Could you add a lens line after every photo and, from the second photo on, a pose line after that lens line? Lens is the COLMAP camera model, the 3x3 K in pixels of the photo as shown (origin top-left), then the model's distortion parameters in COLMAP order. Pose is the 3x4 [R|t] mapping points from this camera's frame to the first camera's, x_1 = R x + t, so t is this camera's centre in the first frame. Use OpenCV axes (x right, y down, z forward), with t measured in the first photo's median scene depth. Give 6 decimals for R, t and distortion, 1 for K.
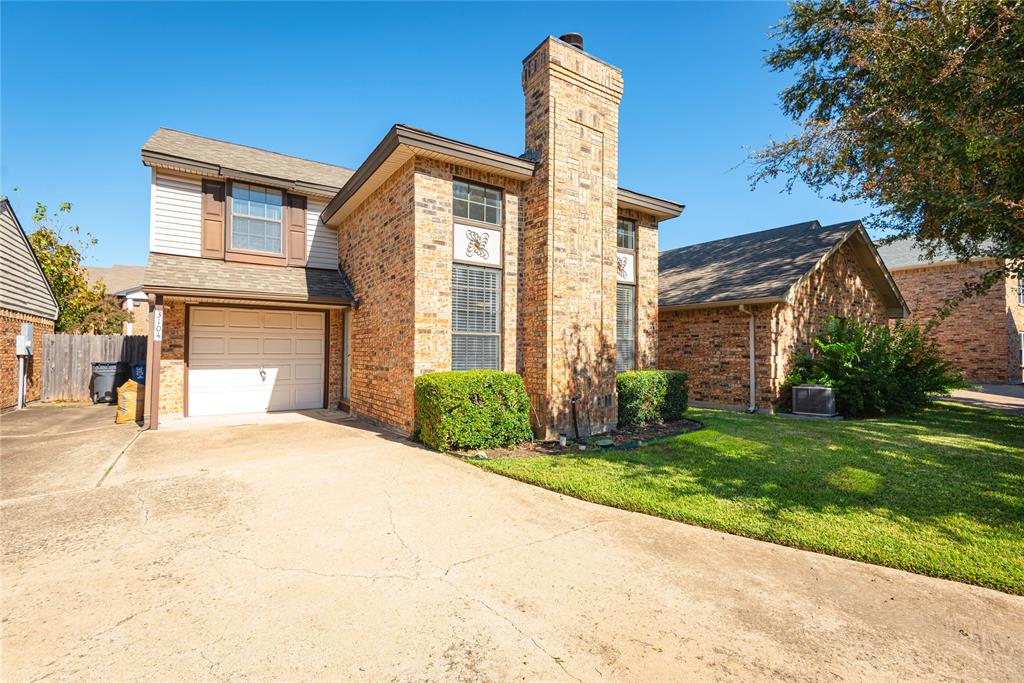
lens RADIAL K [[461.8, 0, 508.7], [0, 461.8, 340.0], [0, 0, 1]] dist [0.026826, -0.015872]
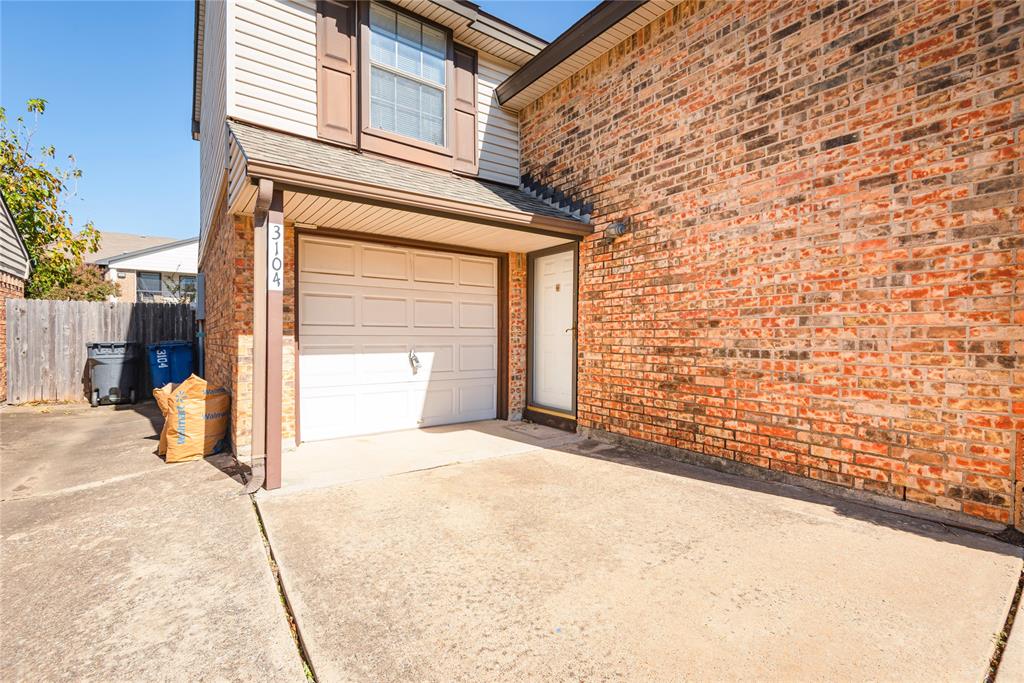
lens RADIAL K [[461.8, 0, 513.6], [0, 461.8, 340.8], [0, 0, 1]] dist [0.026826, -0.015872]
pose [[0.999123, 0.000547, 0.041869, -0.402774], [-0.002099, 0.999312, 0.037038, 0.023922], [-0.041820, -0.037093, 0.998436, 0.403431]]
